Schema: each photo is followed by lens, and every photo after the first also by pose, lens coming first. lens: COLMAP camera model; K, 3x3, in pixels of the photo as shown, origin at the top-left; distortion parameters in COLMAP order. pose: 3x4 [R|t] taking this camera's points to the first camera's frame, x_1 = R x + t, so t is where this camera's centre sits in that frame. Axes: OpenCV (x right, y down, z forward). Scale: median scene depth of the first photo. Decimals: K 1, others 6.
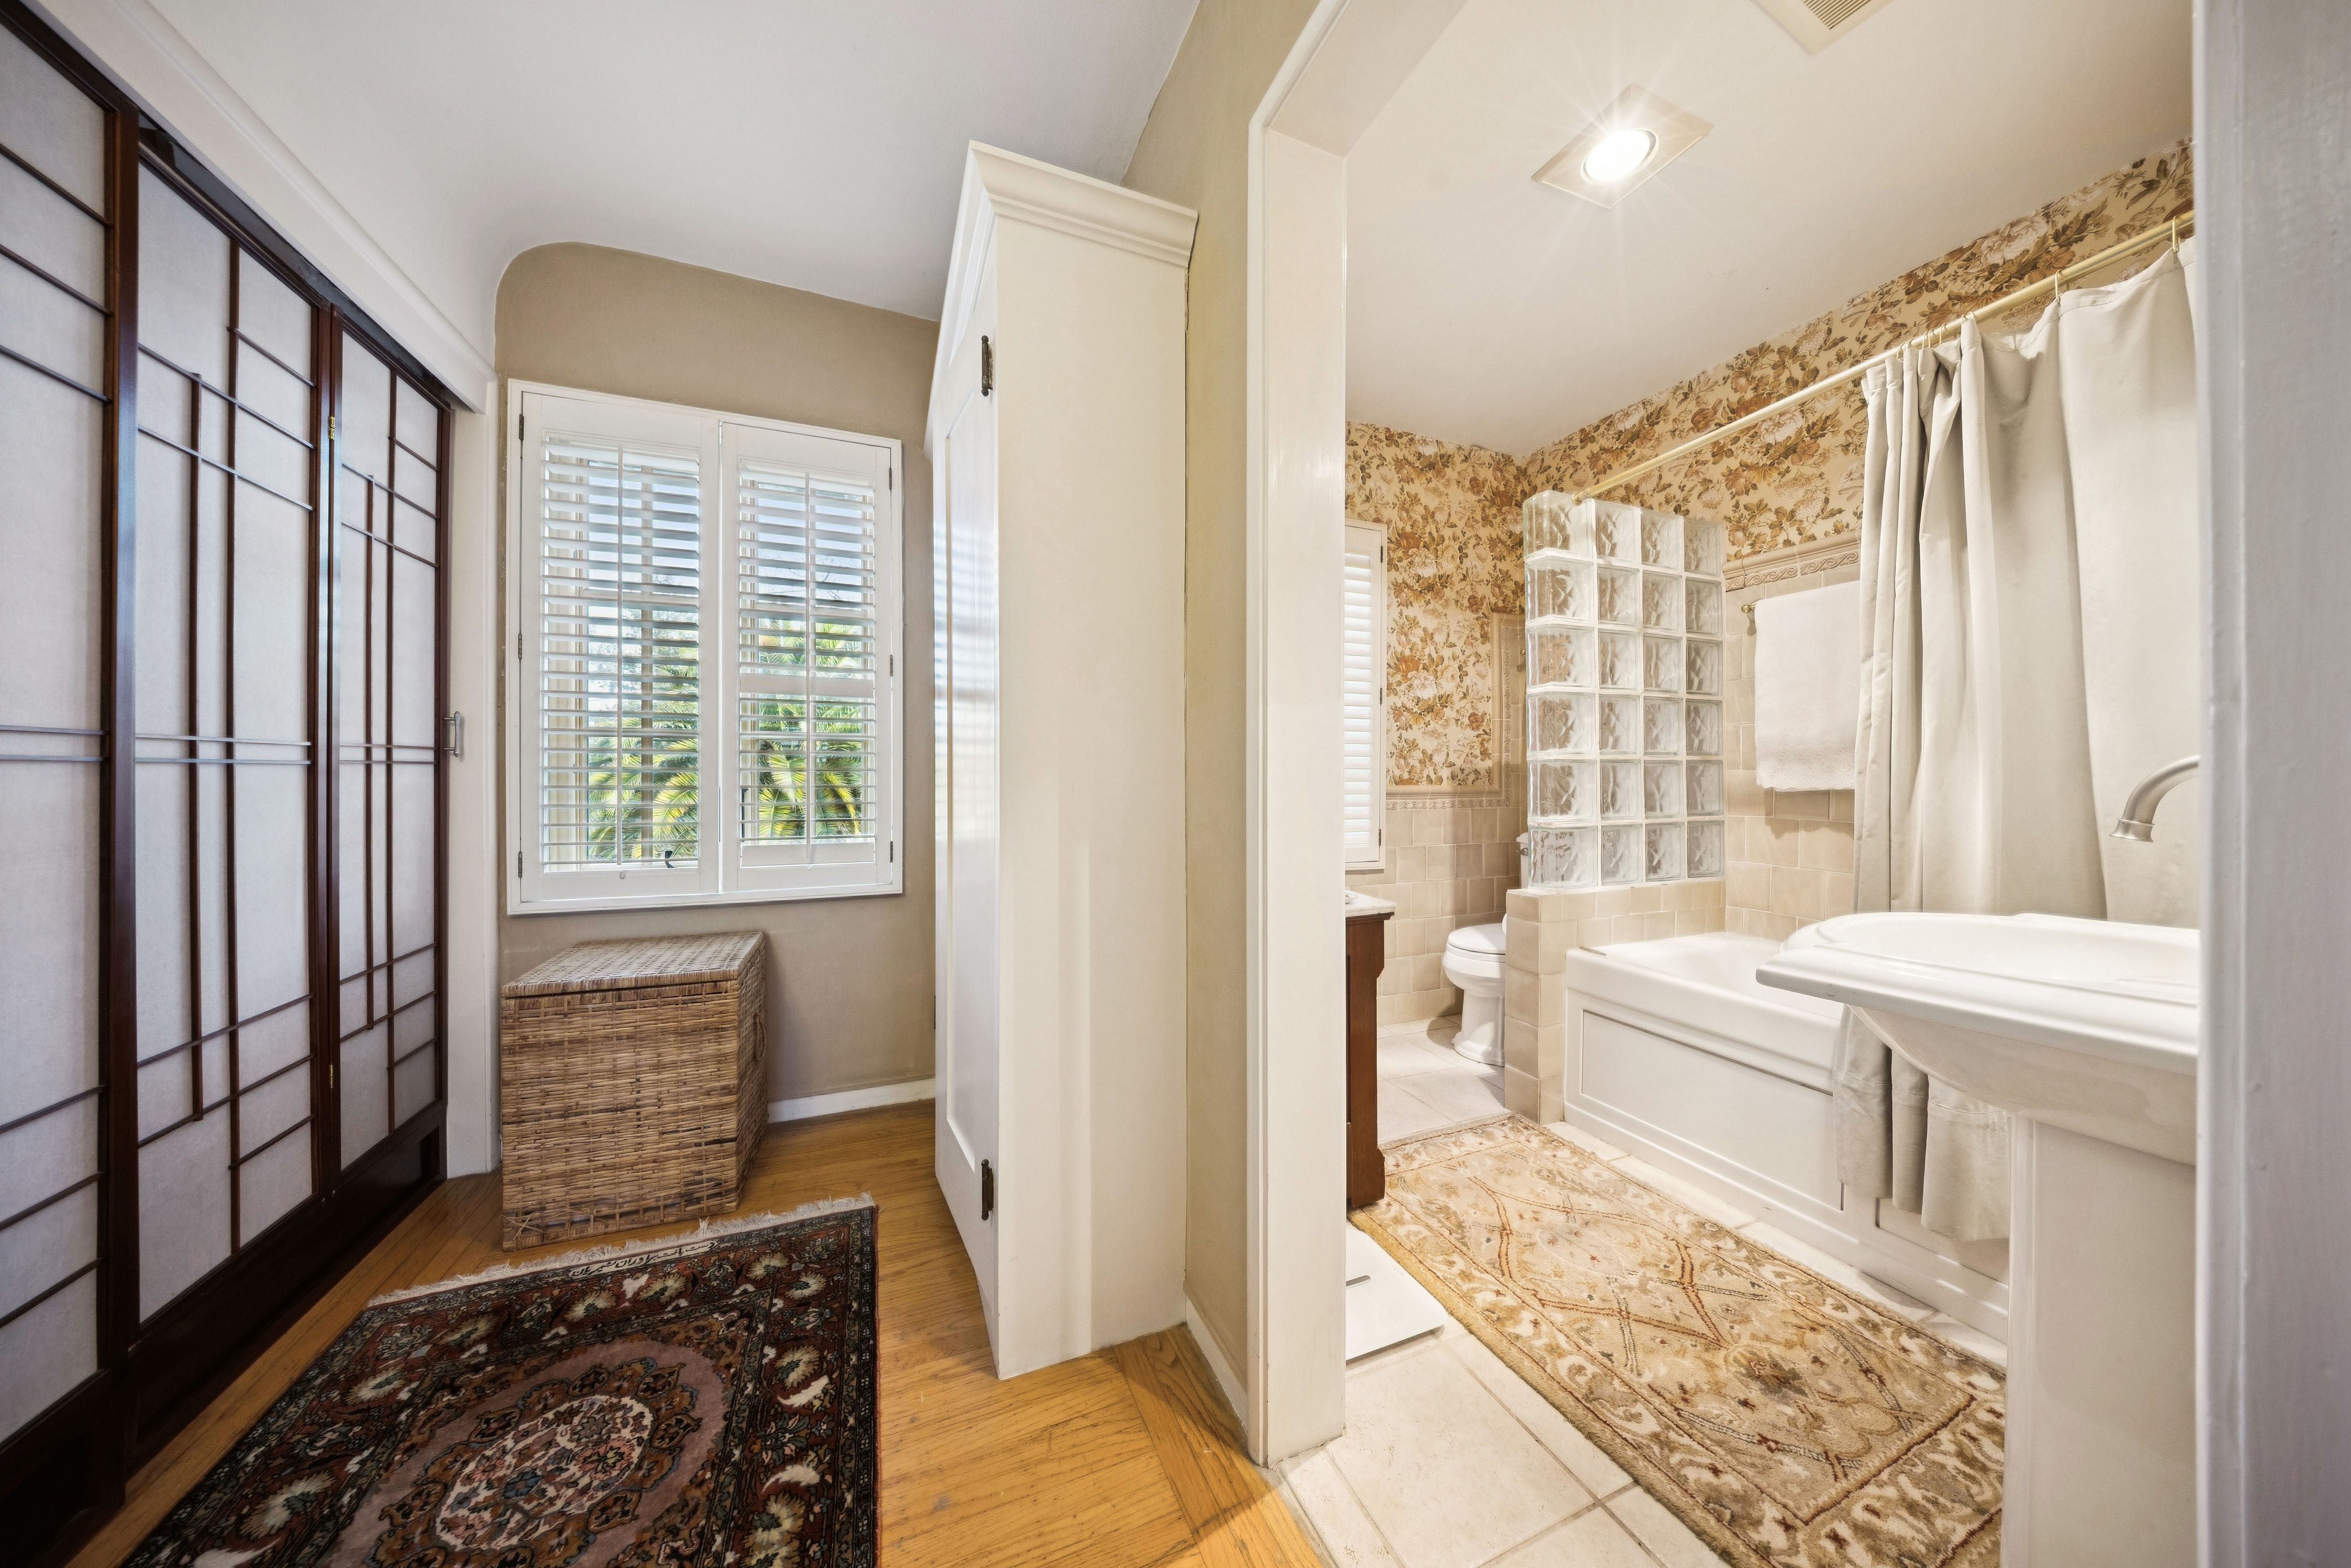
lens RADIAL K [[725.6, 0, 1163.4], [0, 725.6, 785.5], [0, 0, 1]] dist [-0.020792, -0.000552]
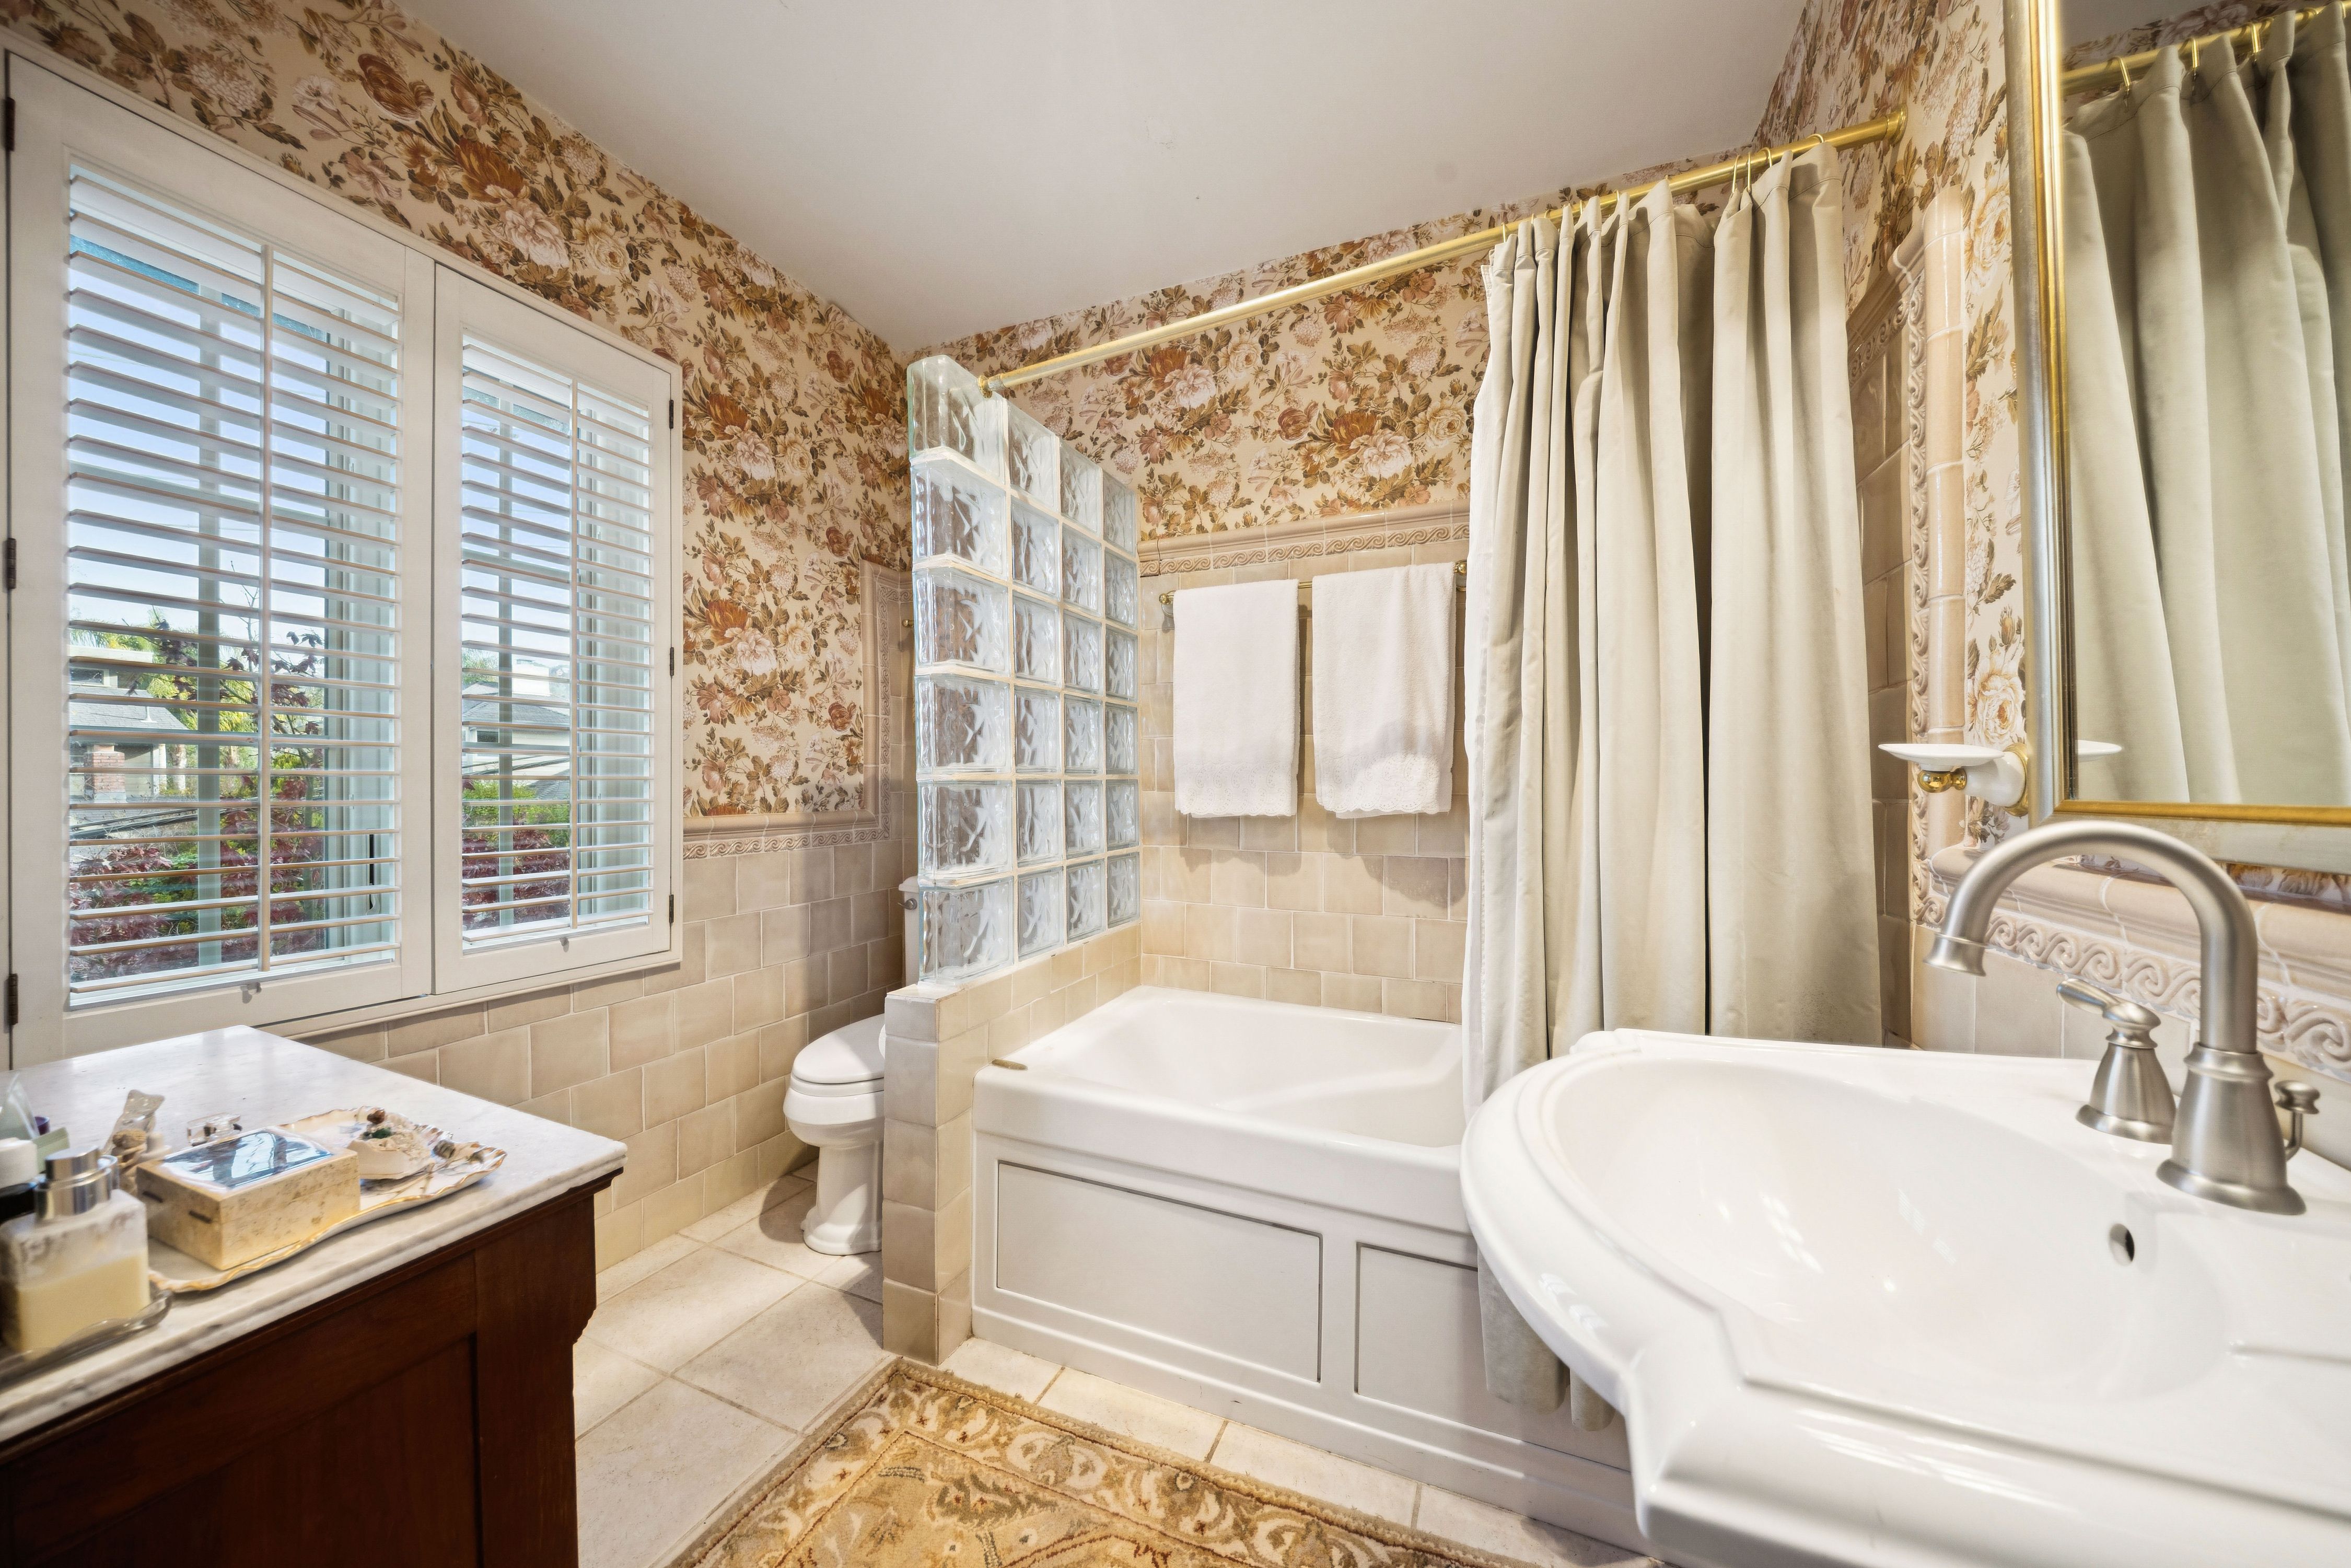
lens RADIAL K [[816.3, 0, 1170.0], [0, 816.3, 788.5], [0, 0, 1]] dist [0.021486, -0.000309]
pose [[0.709584, -0.002656, 0.704615, 0.145337], [0.005244, 0.999985, -0.001512, -0.023984], [-0.704601, 0.004768, 0.709588, 0.310322]]
